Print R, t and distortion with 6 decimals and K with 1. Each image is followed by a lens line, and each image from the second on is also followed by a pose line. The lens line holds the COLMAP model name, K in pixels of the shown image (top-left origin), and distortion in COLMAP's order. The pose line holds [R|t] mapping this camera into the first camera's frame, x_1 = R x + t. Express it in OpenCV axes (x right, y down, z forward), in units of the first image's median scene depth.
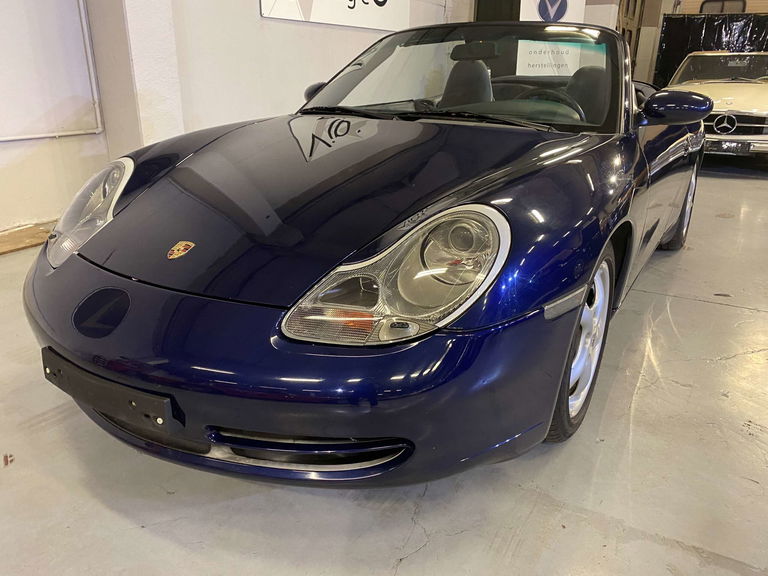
lens RADIAL K [[584.9, 0, 381.5], [0, 584.9, 287.2], [0, 0, 1]] dist [0.031908, -0.026168]
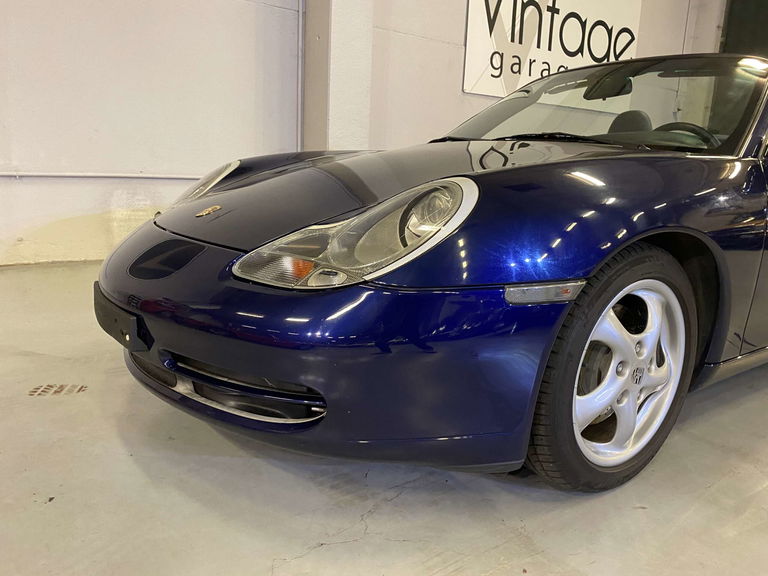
lens RADIAL K [[584.9, 0, 383.1], [0, 584.9, 282.3], [0, 0, 1]] dist [0.031908, -0.026168]
pose [[0.919712, 0.110540, -0.376710, 0.422990], [-0.169659, 0.977226, -0.127457, 0.164808], [0.354041, 0.181136, 0.917521, 0.116874]]
